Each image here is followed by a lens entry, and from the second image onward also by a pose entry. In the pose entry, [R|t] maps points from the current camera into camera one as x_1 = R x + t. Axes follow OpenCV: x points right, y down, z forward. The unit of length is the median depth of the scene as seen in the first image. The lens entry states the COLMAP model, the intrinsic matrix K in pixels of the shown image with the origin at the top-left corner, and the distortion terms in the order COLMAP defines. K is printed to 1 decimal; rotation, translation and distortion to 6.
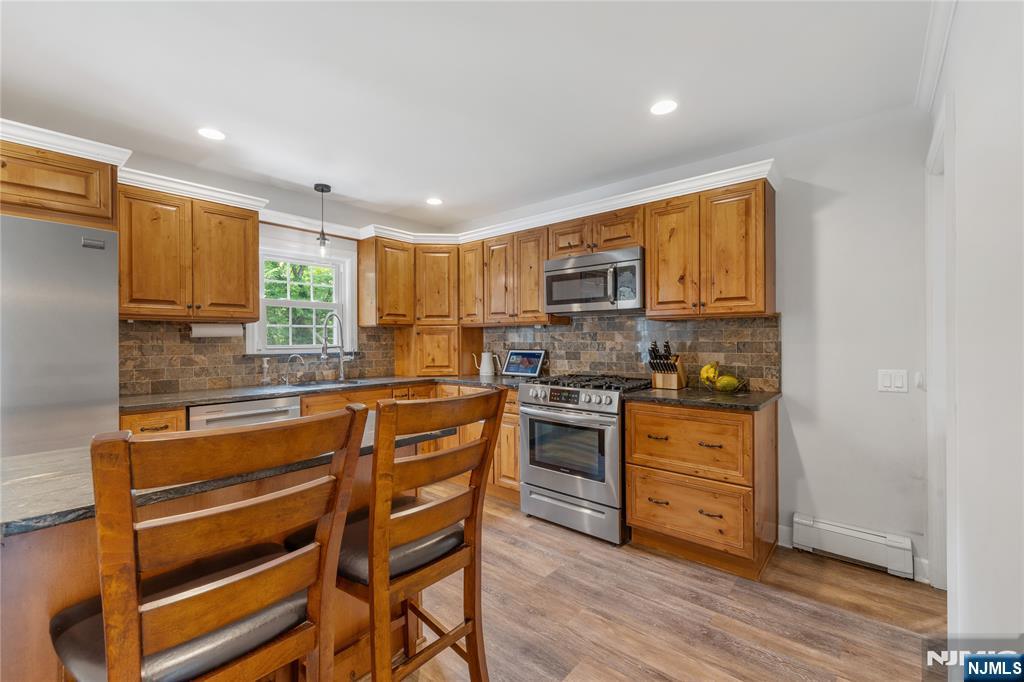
lens RADIAL K [[425.6, 0, 512.0], [0, 425.6, 341.0], [0, 0, 1]] dist [-0.000417, -0.000053]
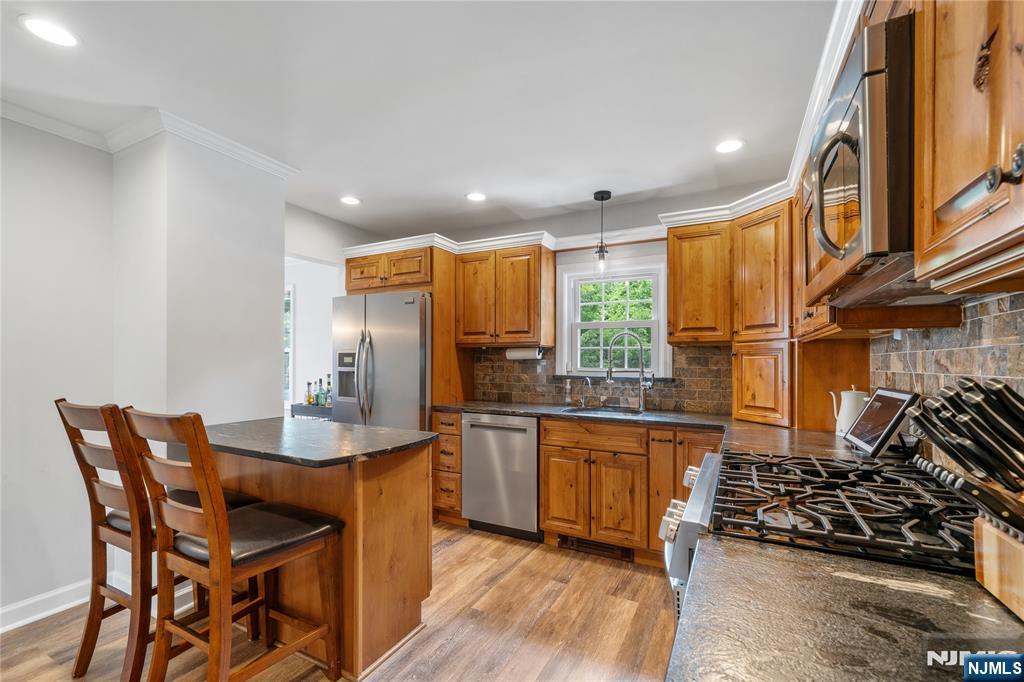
lens RADIAL K [[441.5, 0, 509.3], [0, 441.5, 367.4], [0, 0, 1]] dist [0.000639, 0.000010]
pose [[0.227265, 0.019710, -0.973634, 0.432858], [-0.010561, 0.999786, 0.017775, -0.007484], [0.973776, 0.006243, 0.227424, 0.590977]]
